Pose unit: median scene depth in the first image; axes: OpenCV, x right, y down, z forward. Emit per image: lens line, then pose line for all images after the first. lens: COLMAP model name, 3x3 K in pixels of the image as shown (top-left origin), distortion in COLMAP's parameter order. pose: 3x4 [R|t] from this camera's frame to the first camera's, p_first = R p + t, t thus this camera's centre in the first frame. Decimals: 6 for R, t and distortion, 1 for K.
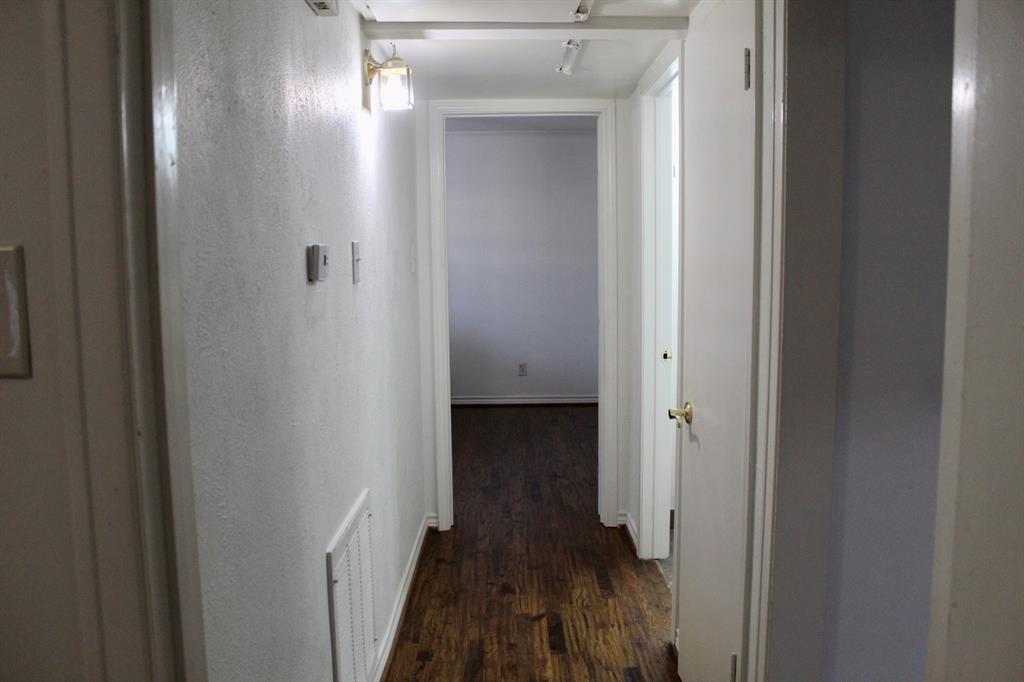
lens RADIAL K [[854.0, 0, 512.0], [0, 854.0, 341.0], [0, 0, 1]] dist [-0.185312, 0.186867]
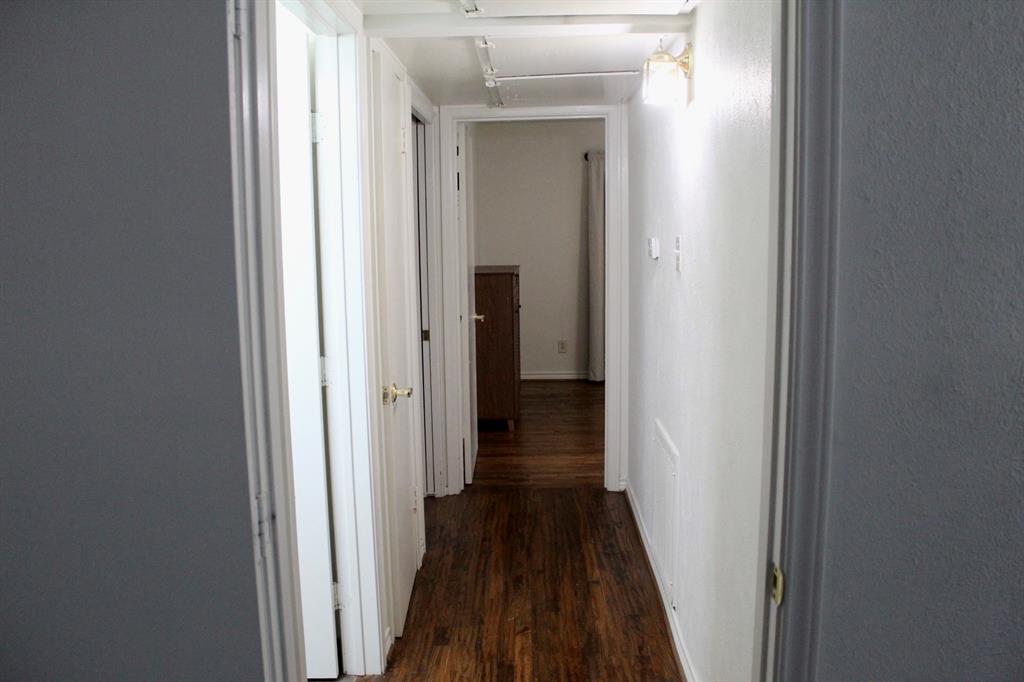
lens RADIAL K [[854.0, 0, 512.0], [0, 854.0, 341.0], [0, 0, 1]] dist [-0.185312, 0.186867]
pose [[-0.999172, 0.020306, 0.035261, 0.007211], [0.028669, 0.966267, 0.255941, -0.239770], [-0.028875, 0.256740, -0.966049, 1.853042]]
